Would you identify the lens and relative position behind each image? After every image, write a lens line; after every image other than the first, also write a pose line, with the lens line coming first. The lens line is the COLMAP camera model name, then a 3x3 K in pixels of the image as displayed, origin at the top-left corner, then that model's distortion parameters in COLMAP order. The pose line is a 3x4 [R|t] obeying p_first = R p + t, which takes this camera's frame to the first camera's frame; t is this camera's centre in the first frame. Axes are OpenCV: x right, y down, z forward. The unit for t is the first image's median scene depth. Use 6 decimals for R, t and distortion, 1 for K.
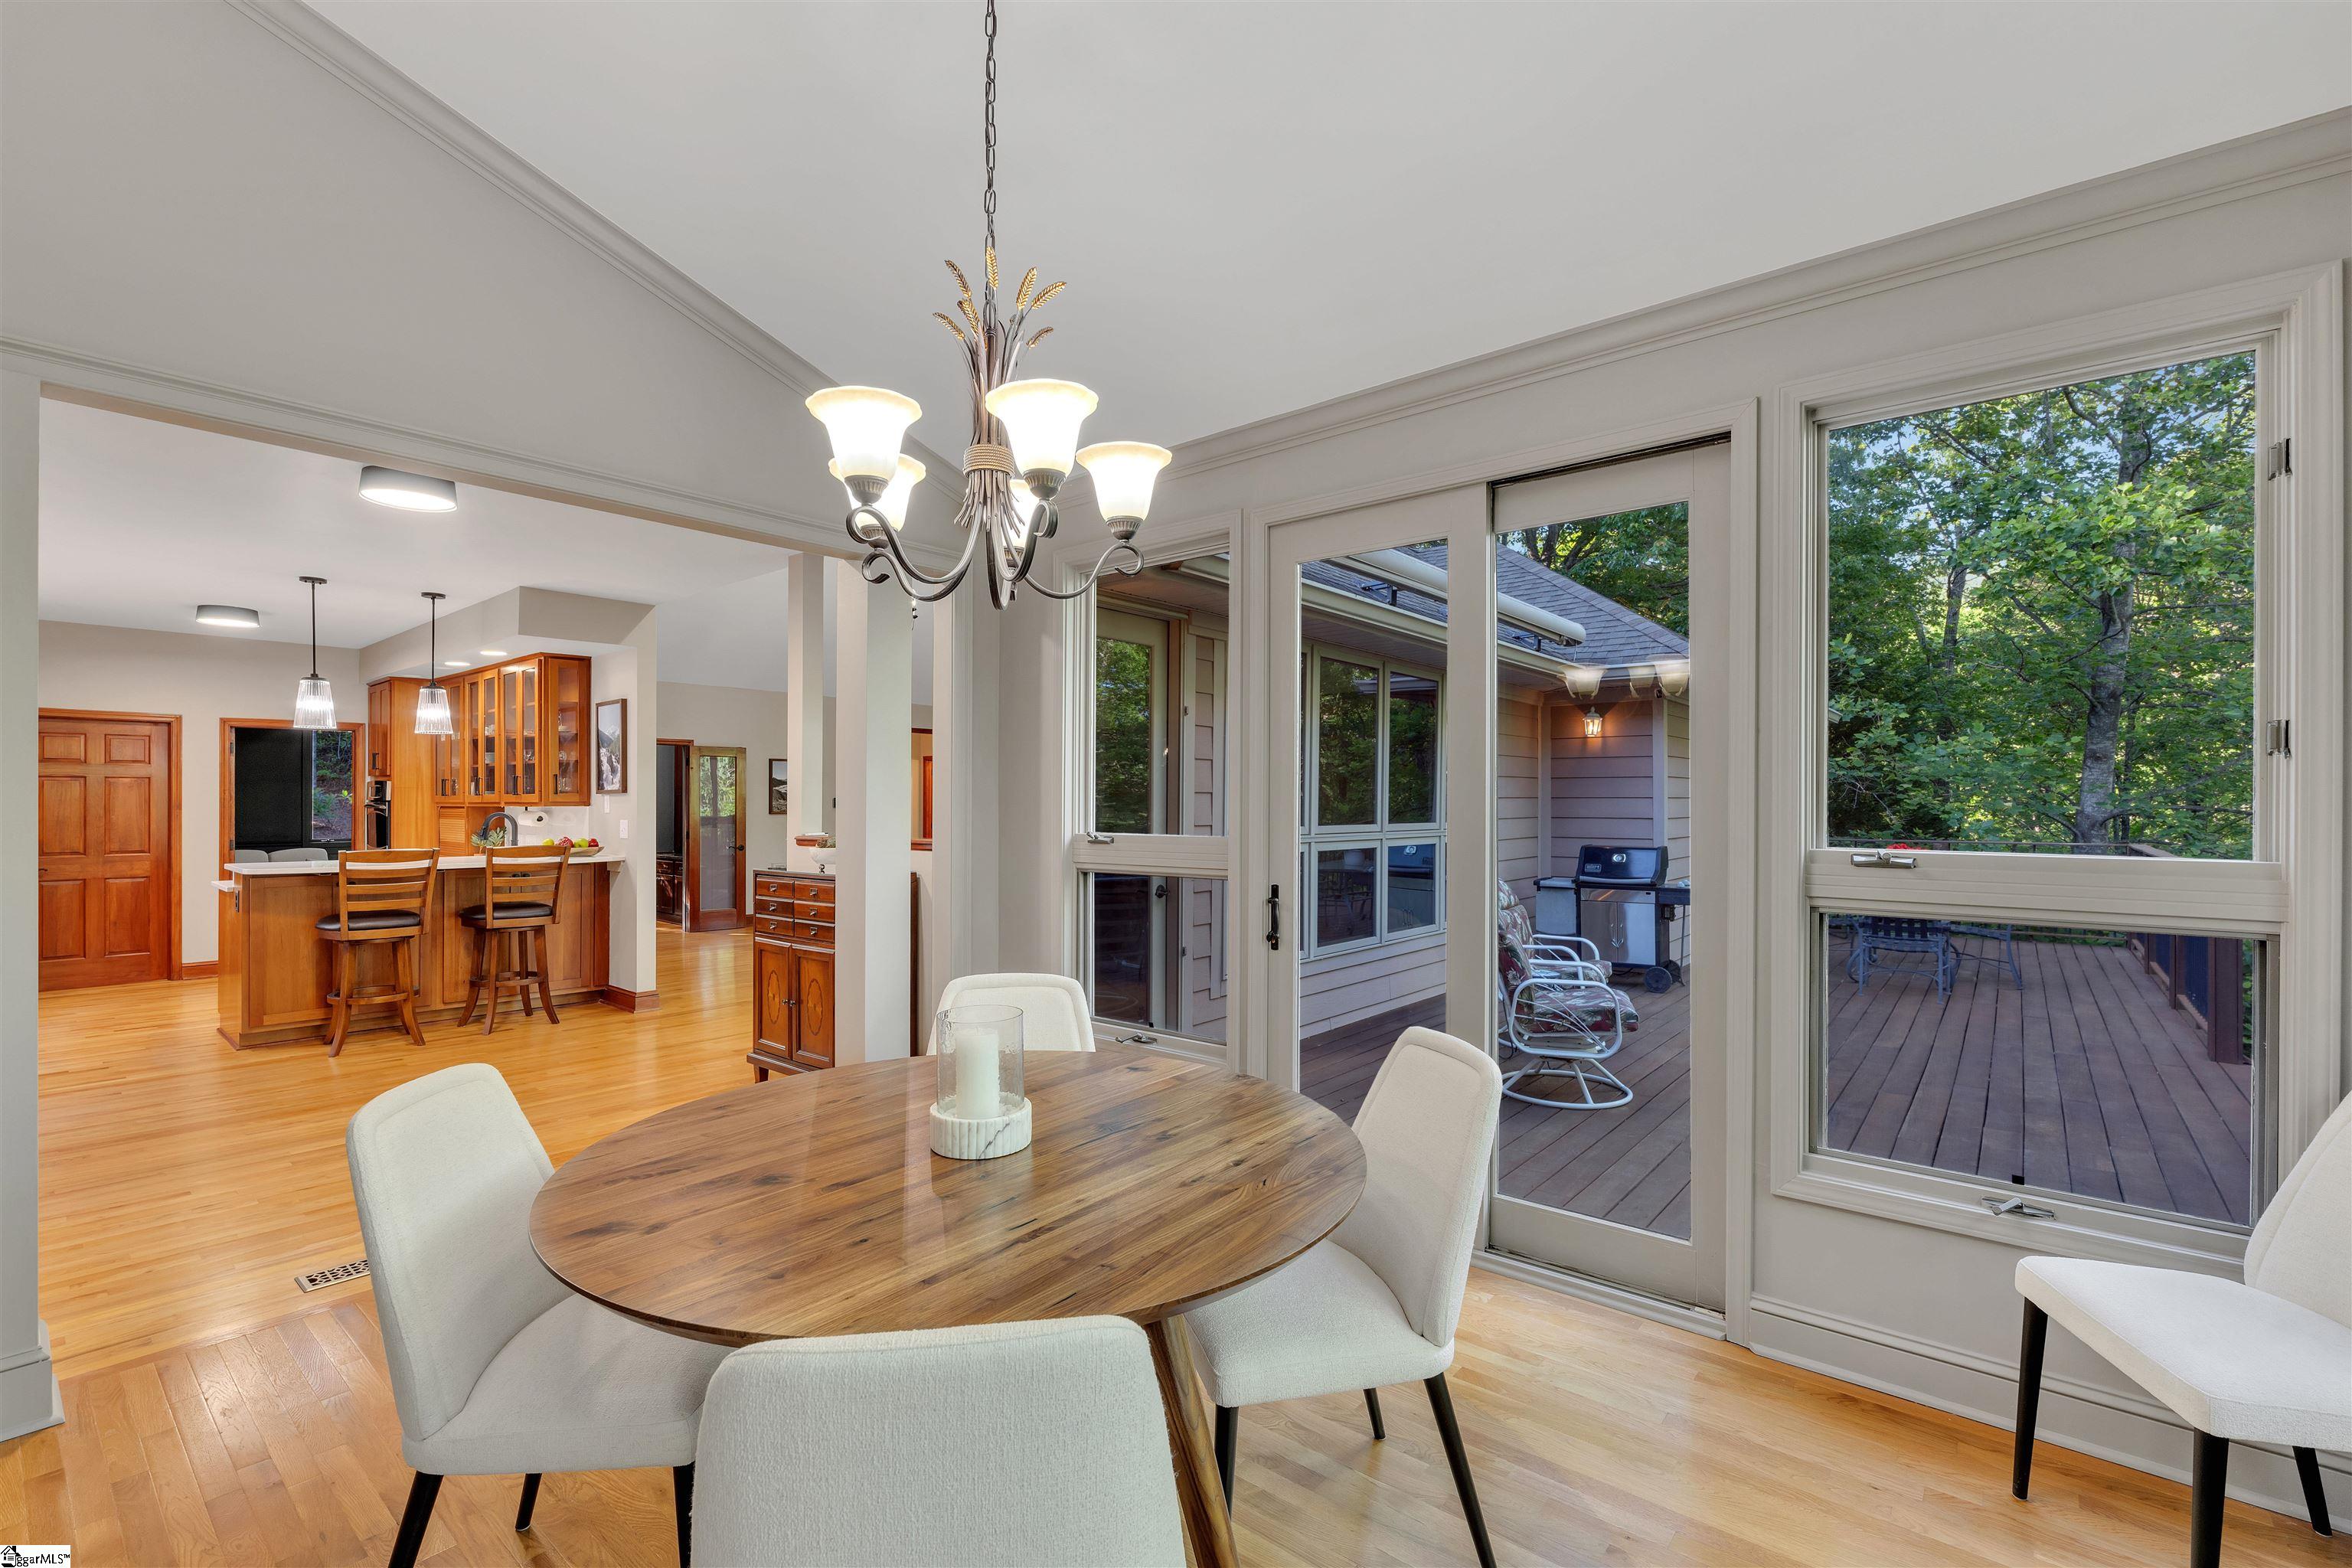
lens RADIAL K [[1042.5, 0, 1173.0], [0, 1042.5, 794.9], [0, 0, 1]] dist [-0.001354, -0.000168]
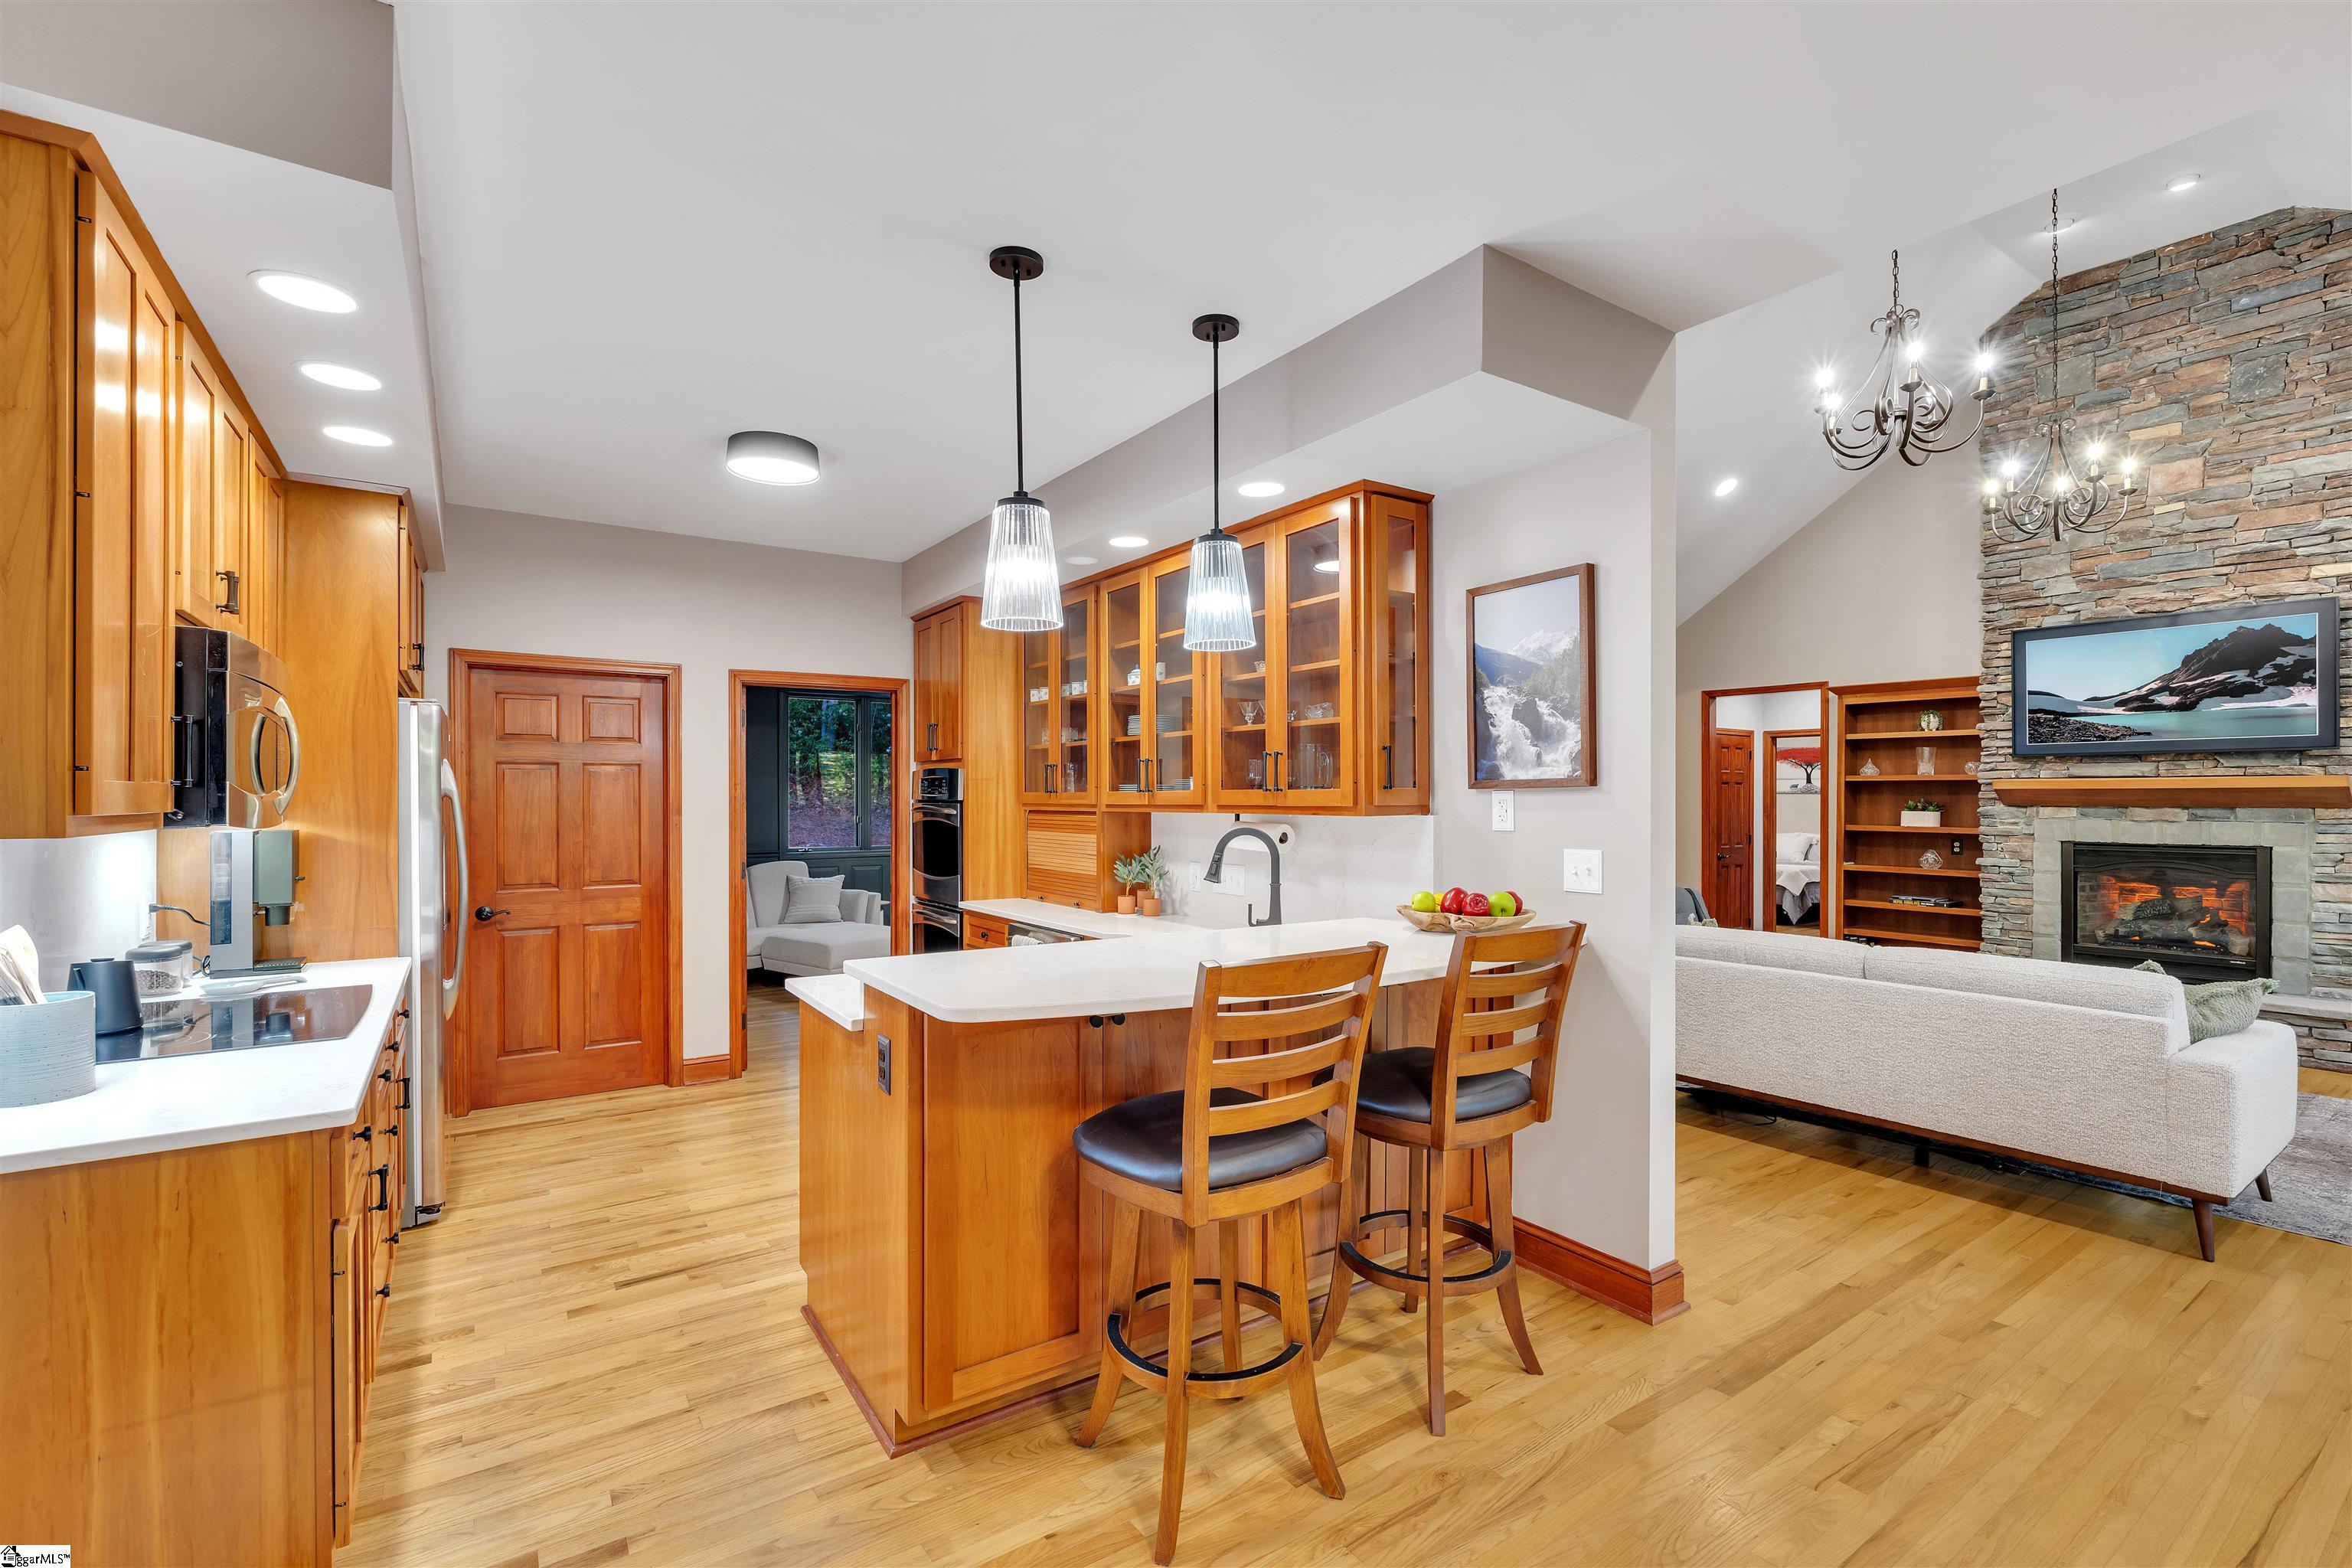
lens RADIAL K [[1042.5, 0, 1173.0], [0, 1042.5, 794.9], [0, 0, 1]] dist [-0.001354, -0.000168]
pose [[0.964365, -0.001226, -0.264574, -0.526437], [0.002781, 0.999981, 0.005503, -0.000845], [0.264562, -0.006042, 0.964350, 0.497208]]
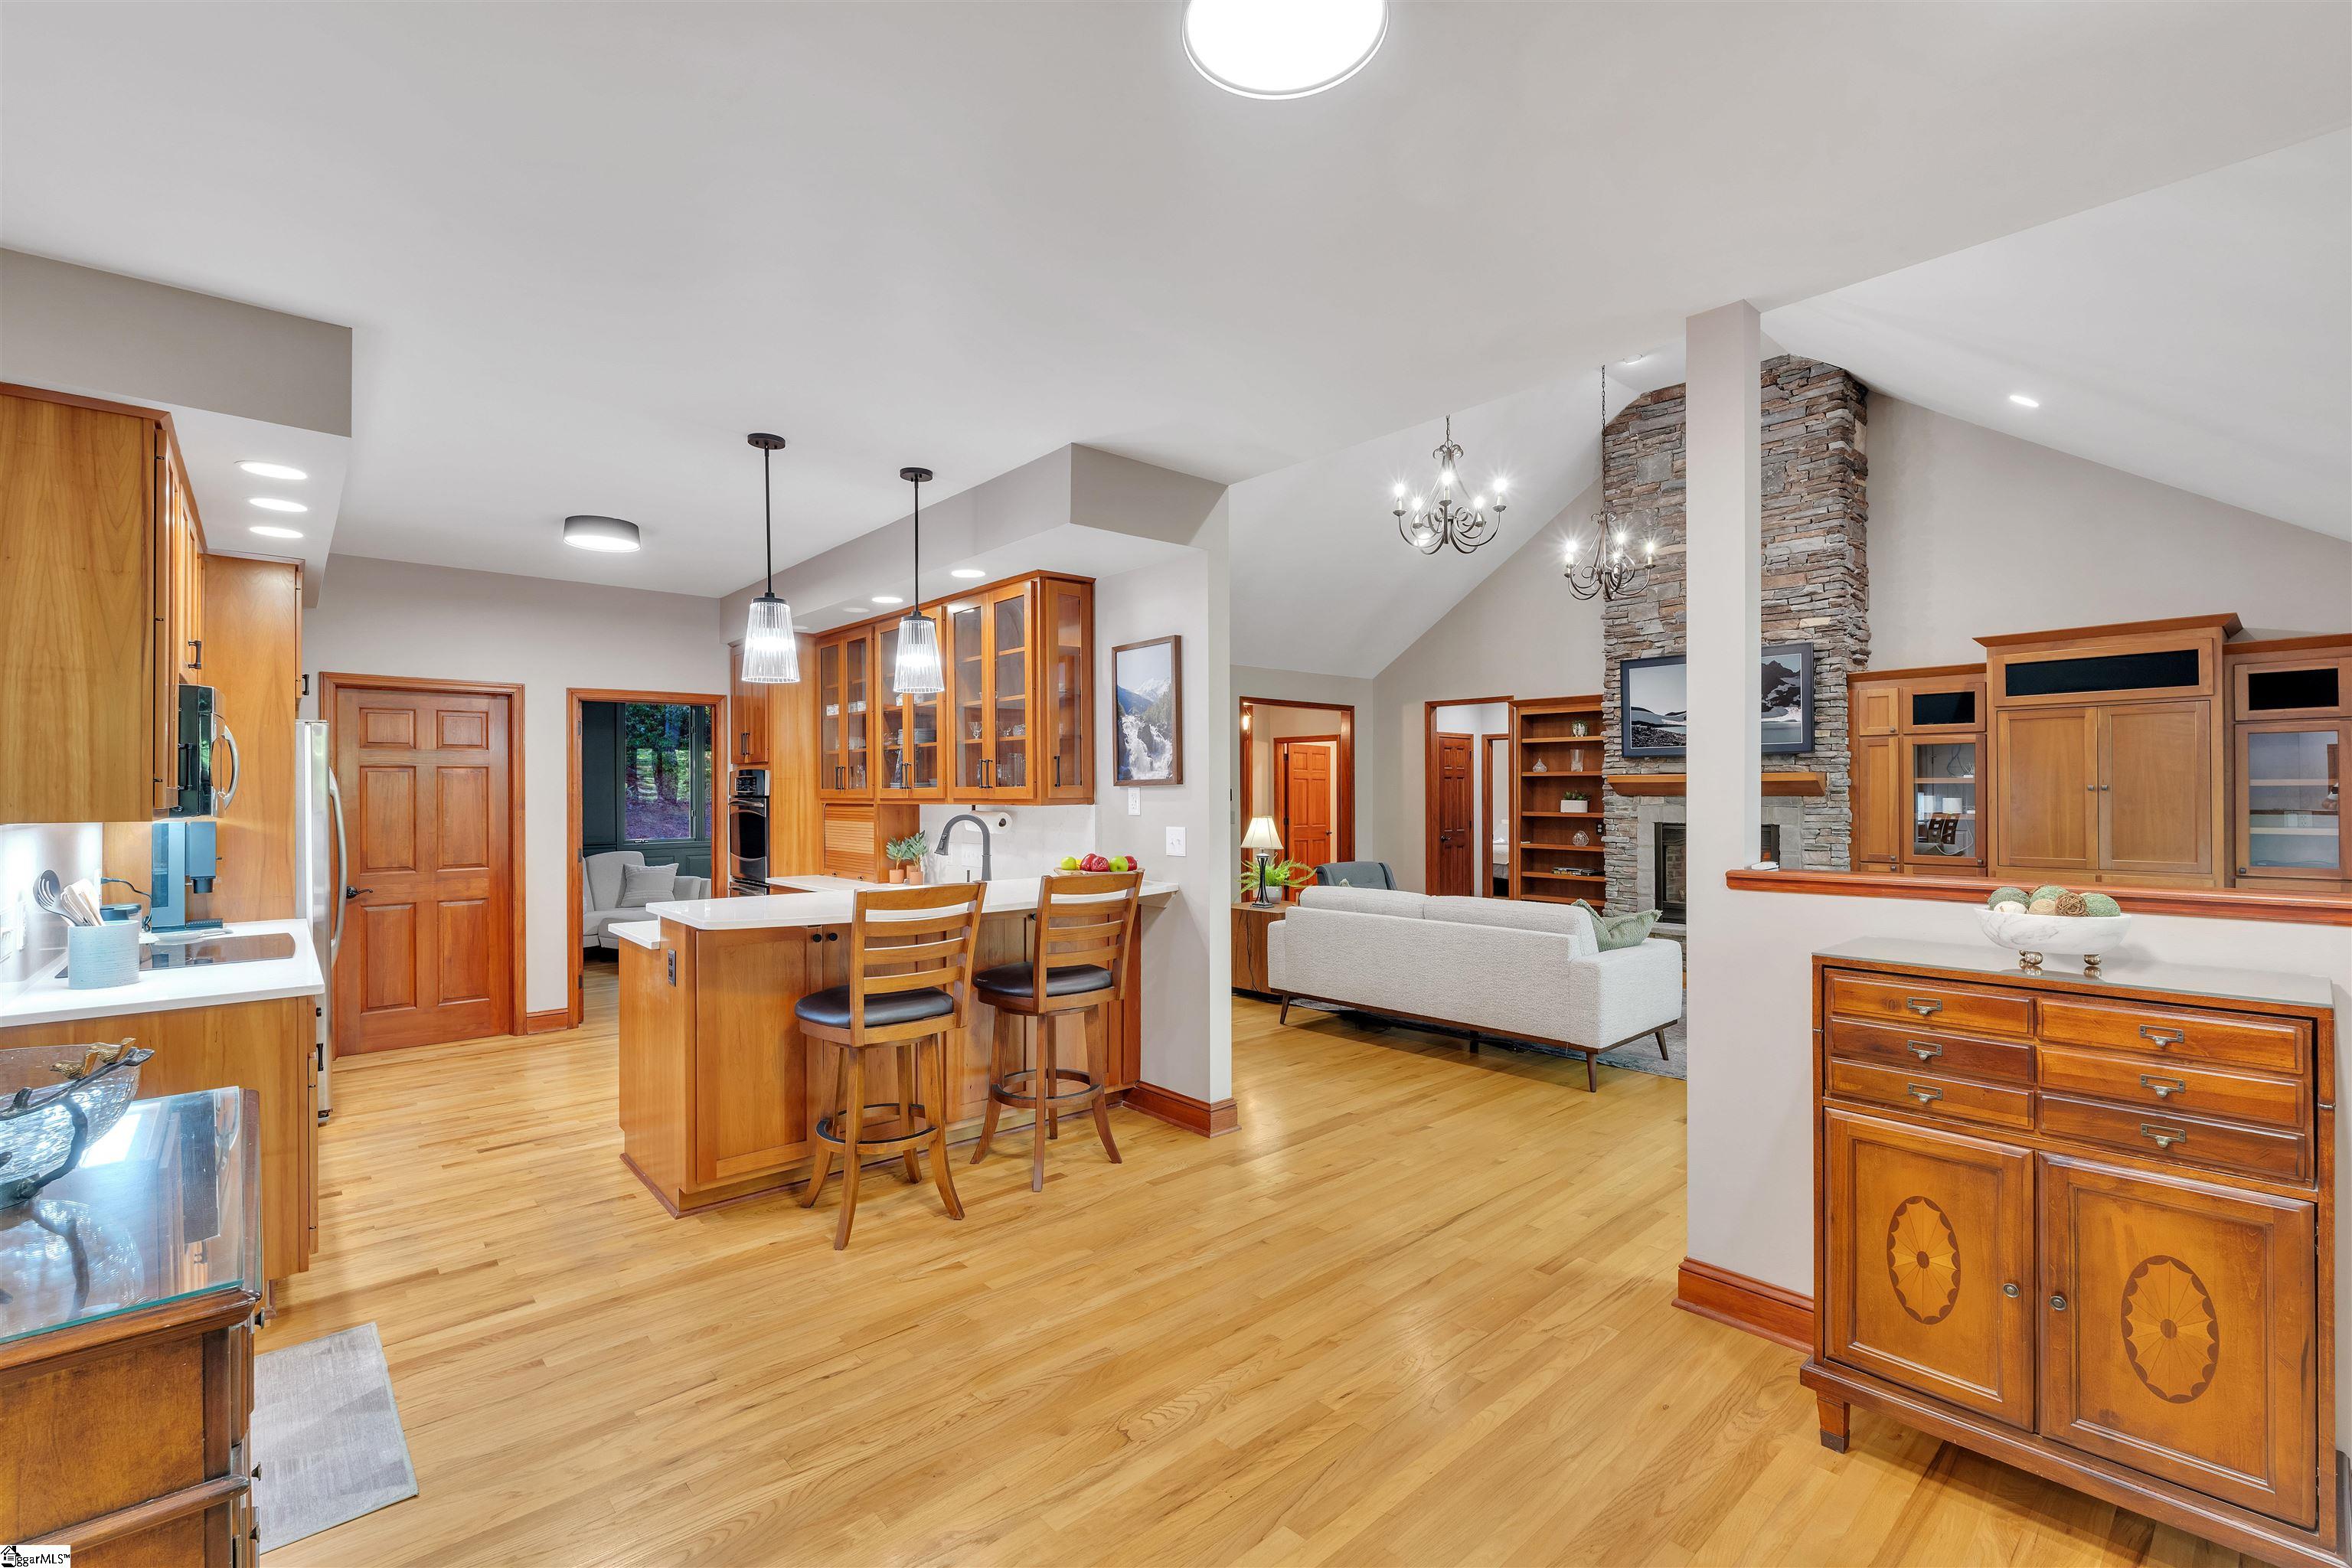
lens RADIAL K [[1033.4, 0, 1169.6], [0, 1033.4, 782.4], [0, 0, 1]] dist [-0.003345, 0.000309]
pose [[0.989653, -0.006330, -0.143341, -0.402242], [0.006455, 0.999979, 0.000404, -0.002819], [0.143336, -0.001325, 0.989673, 0.343565]]
